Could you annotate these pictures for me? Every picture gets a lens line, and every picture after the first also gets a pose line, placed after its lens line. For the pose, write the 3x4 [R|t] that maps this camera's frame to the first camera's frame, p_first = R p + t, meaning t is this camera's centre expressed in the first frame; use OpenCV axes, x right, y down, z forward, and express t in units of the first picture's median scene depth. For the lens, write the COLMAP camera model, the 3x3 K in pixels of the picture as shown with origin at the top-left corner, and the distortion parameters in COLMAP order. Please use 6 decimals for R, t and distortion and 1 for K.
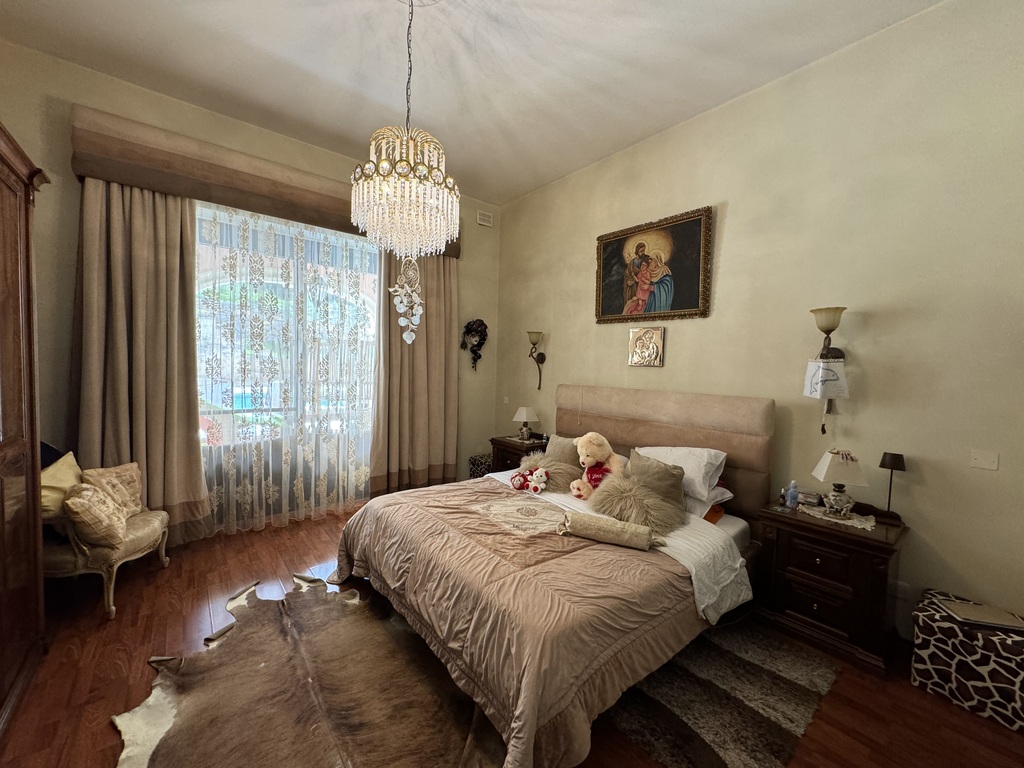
lens RADIAL K [[407.4, 0, 512.5], [0, 407.4, 381.7], [0, 0, 1]] dist [-0.002805, -0.000066]
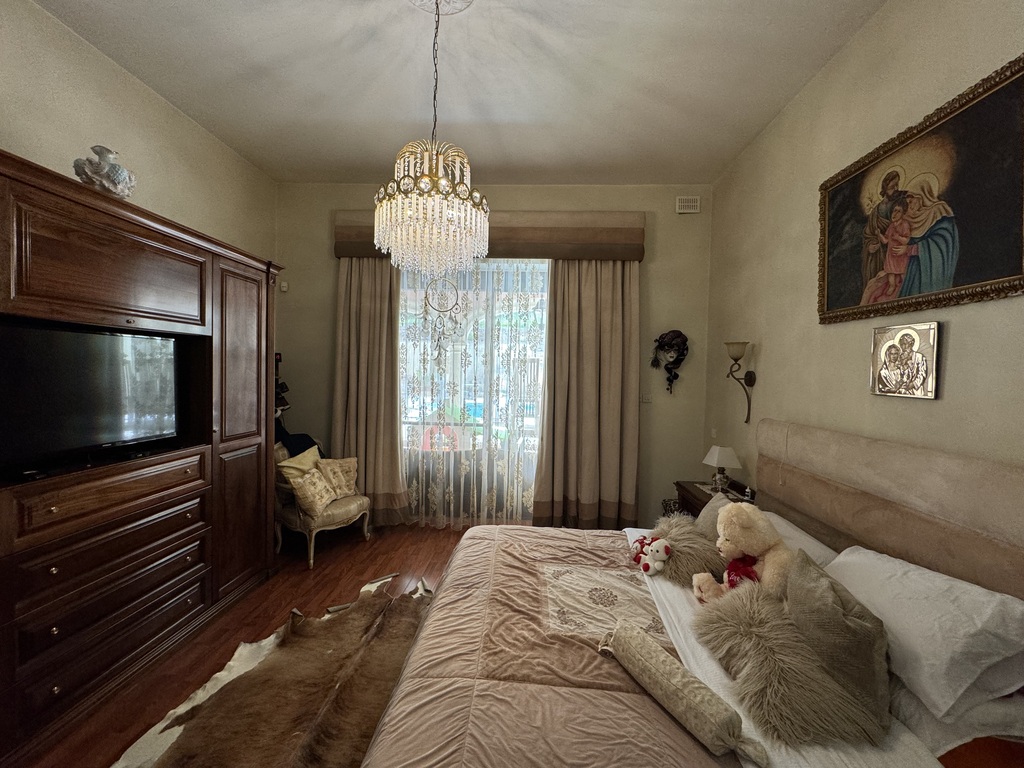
lens RADIAL K [[407.4, 0, 513.4], [0, 407.4, 382.2], [0, 0, 1]] dist [-0.002805, -0.000066]
pose [[0.743017, 0.005726, -0.669248, 0.323145], [-0.028761, 0.999313, -0.023381, -0.032129], [0.668654, 0.036621, 0.742671, 0.278328]]
